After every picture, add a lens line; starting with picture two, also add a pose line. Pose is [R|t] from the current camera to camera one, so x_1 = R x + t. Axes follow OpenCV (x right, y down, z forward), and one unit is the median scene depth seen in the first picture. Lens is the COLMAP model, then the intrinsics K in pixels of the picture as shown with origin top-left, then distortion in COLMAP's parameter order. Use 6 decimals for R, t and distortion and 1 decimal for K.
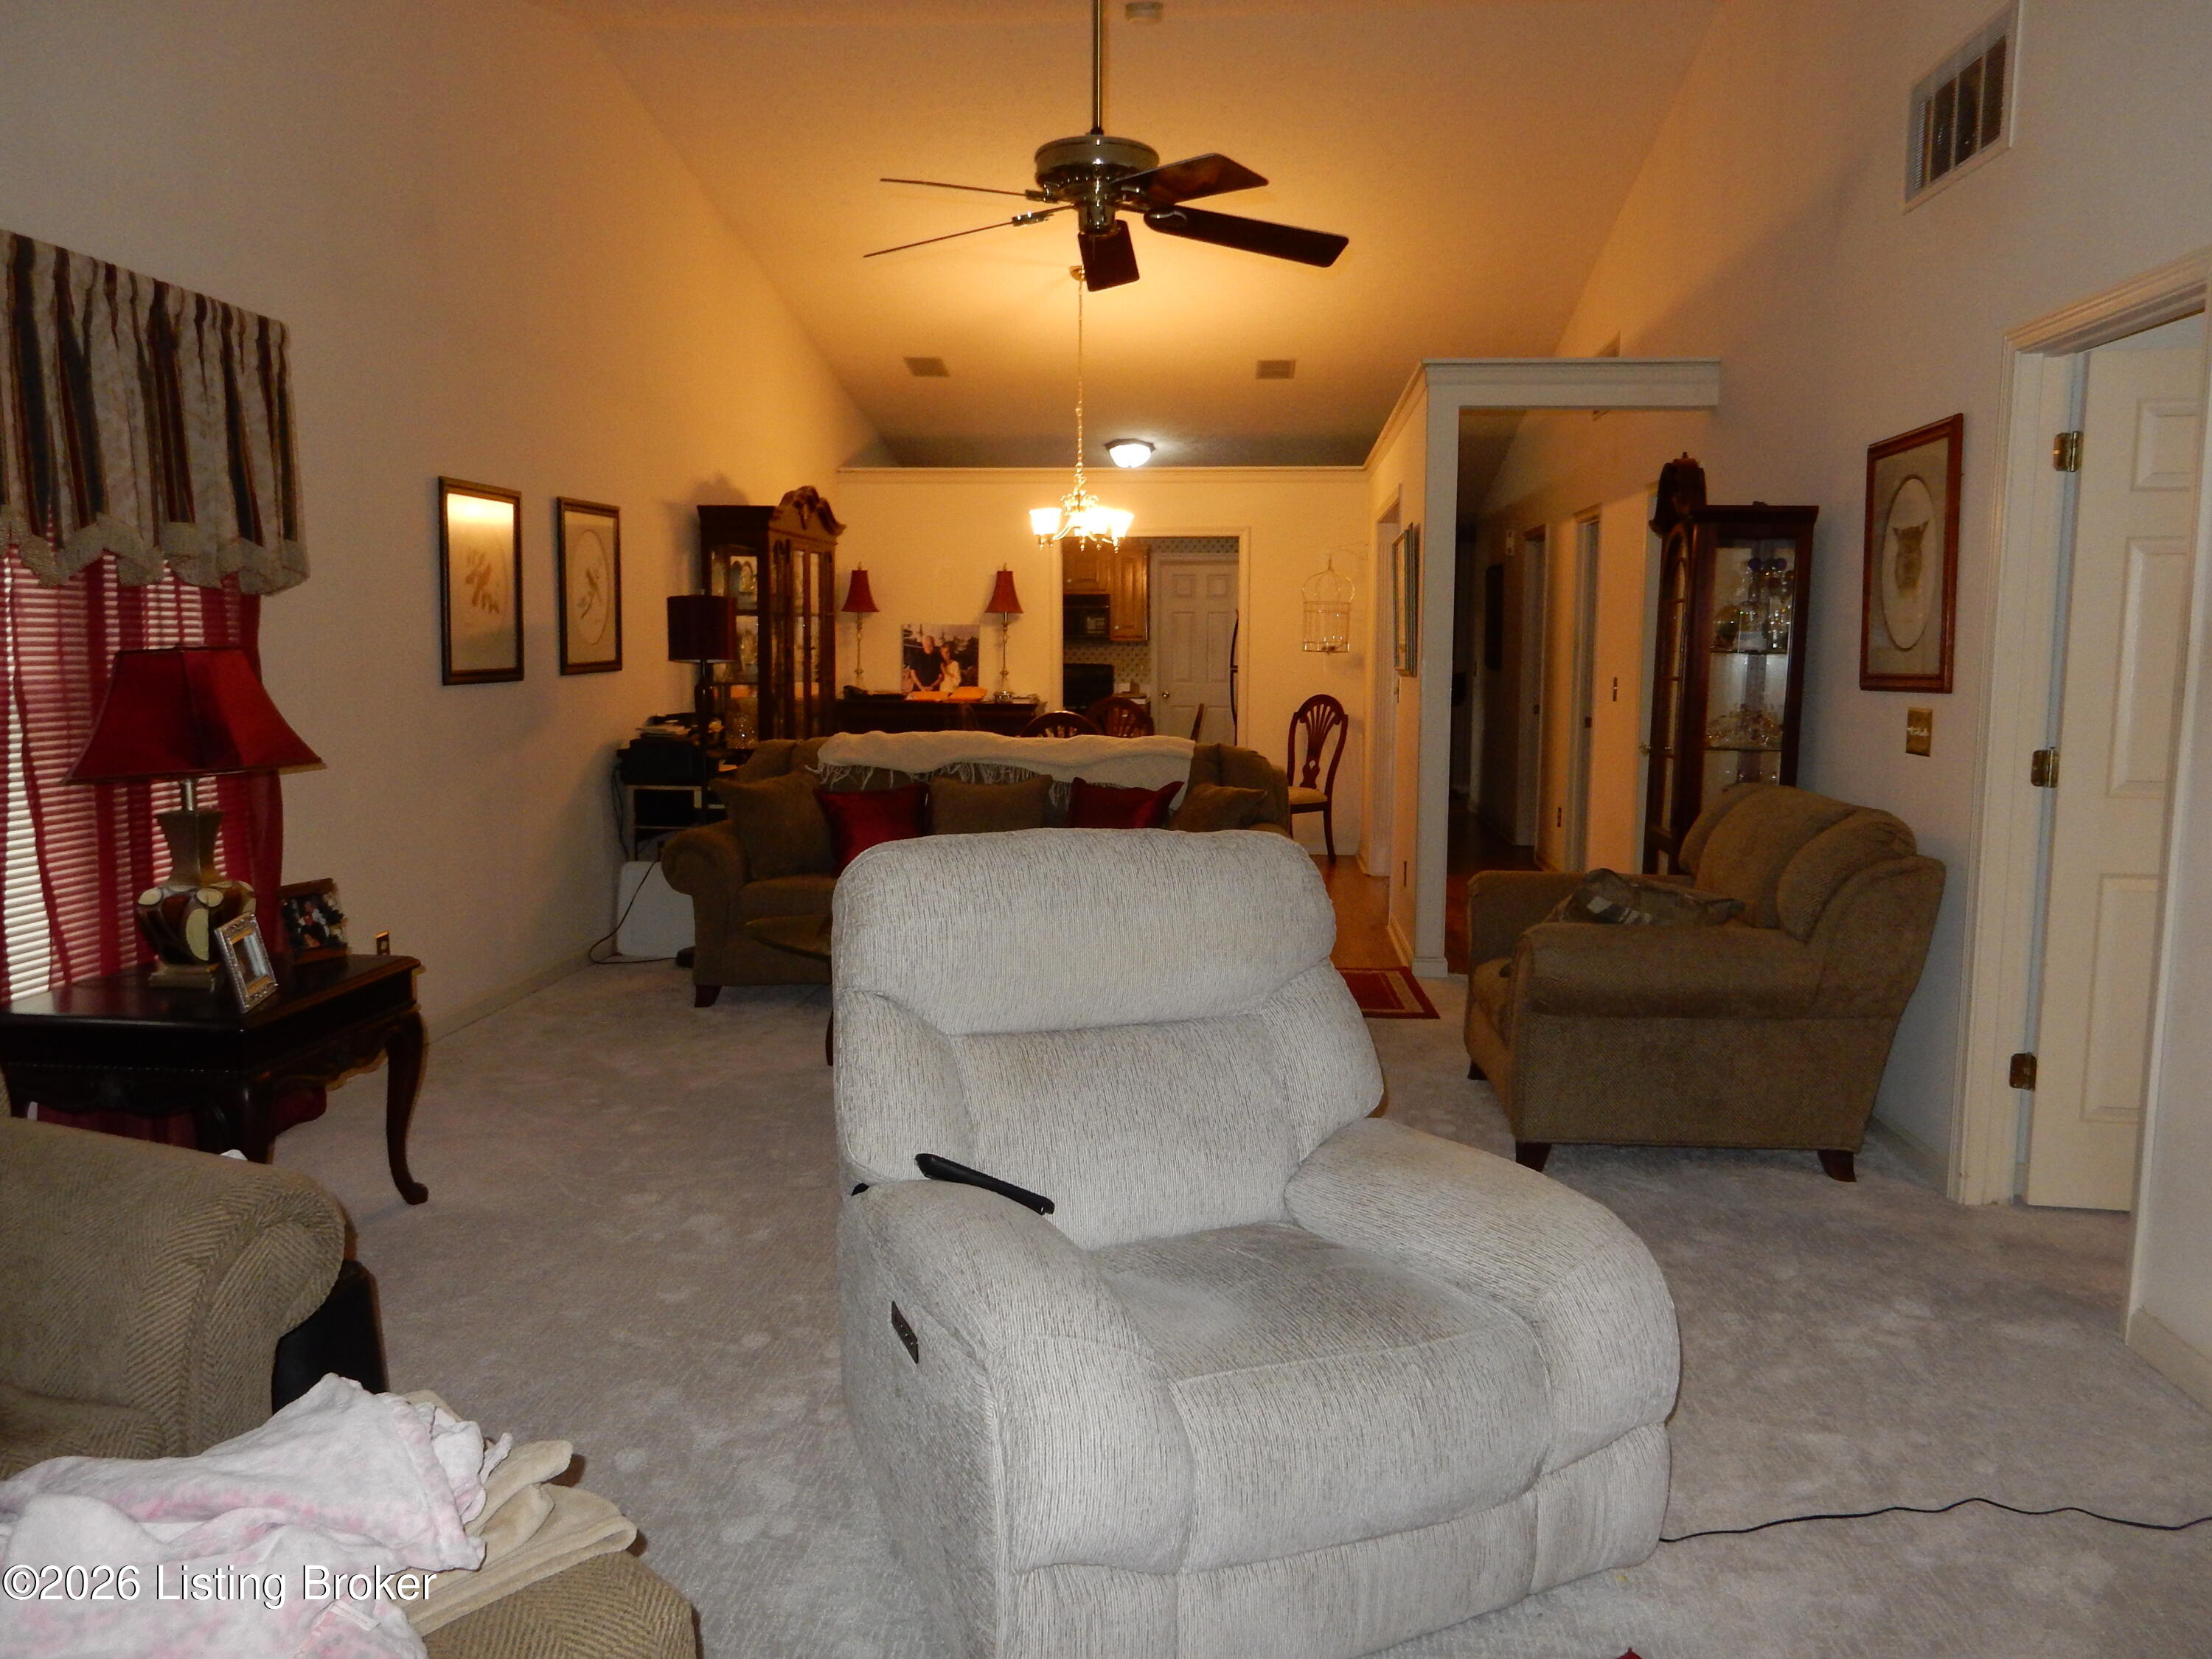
lens RADIAL K [[1641.5, 0, 1103.0], [0, 1641.5, 822.2], [0, 0, 1]] dist [-0.001949, 0.005696]
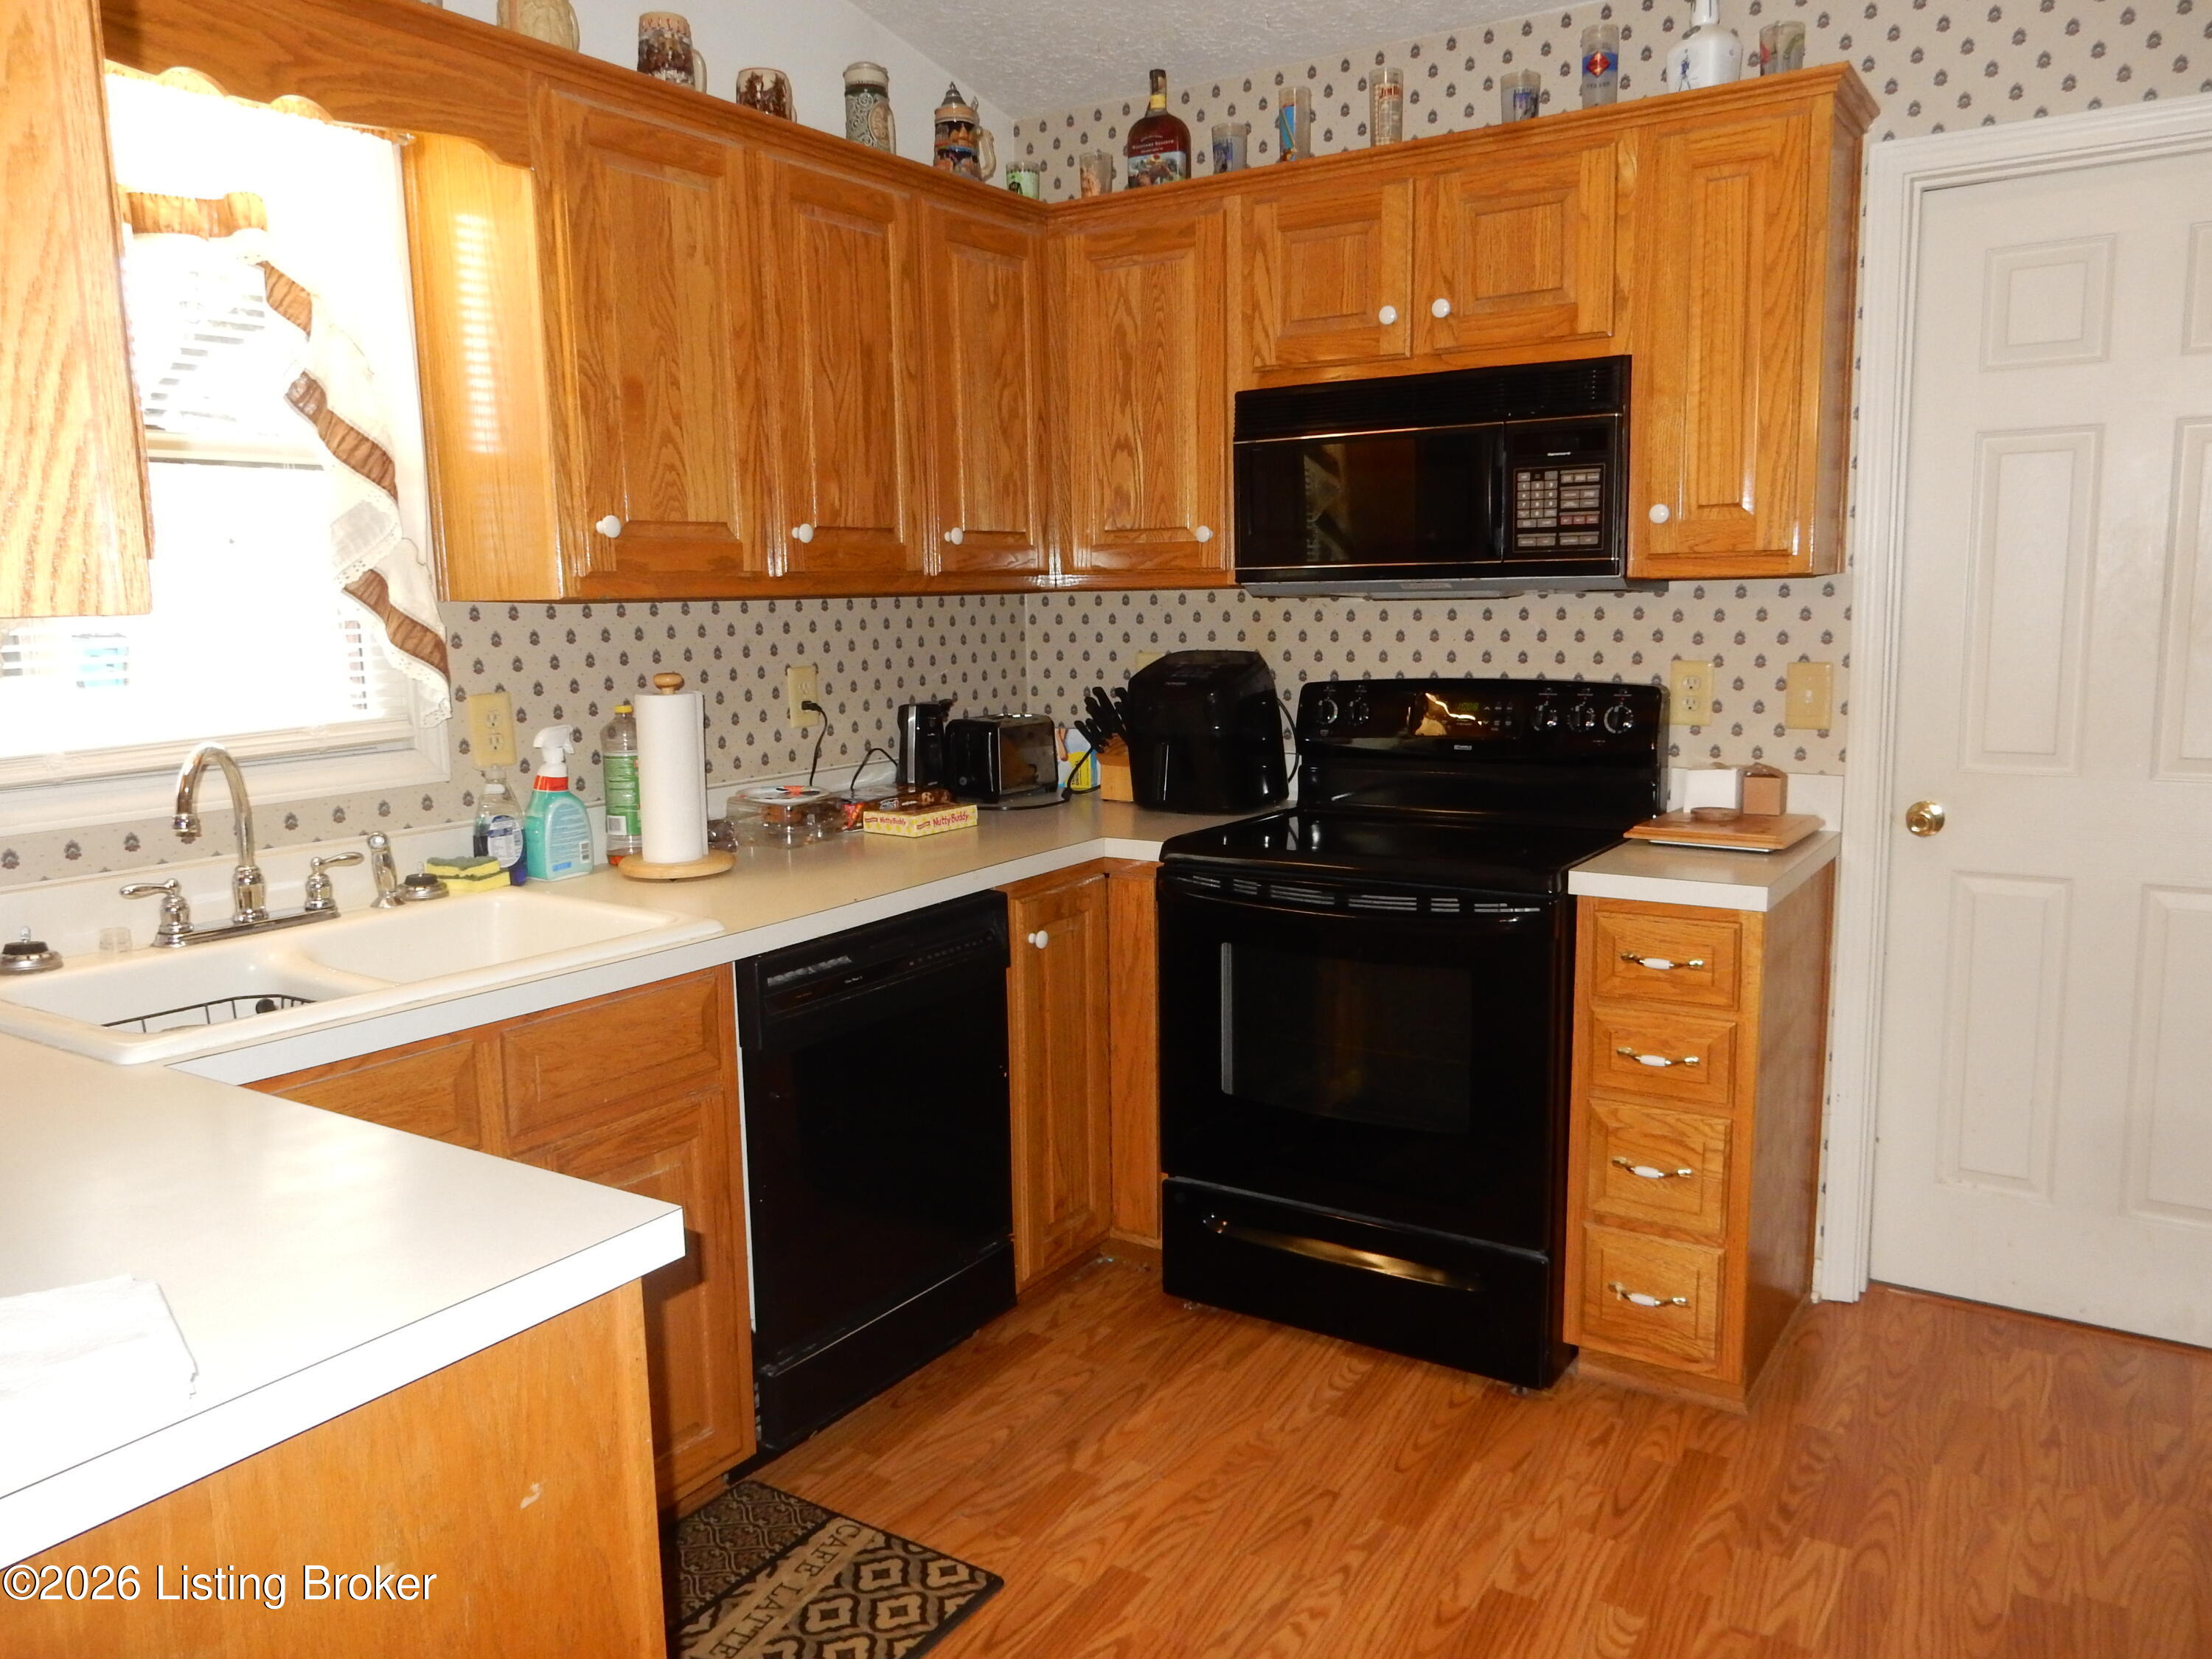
lens RADIAL K [[1641.5, 0, 1114.2], [0, 1641.5, 839.2], [0, 0, 1]] dist [-0.001949, 0.005696]
pose [[0.887864, 0.047787, -0.457618, 0.055556], [-0.026747, 0.998270, 0.052352, -0.109207], [0.459328, -0.034242, 0.887607, 0.986198]]
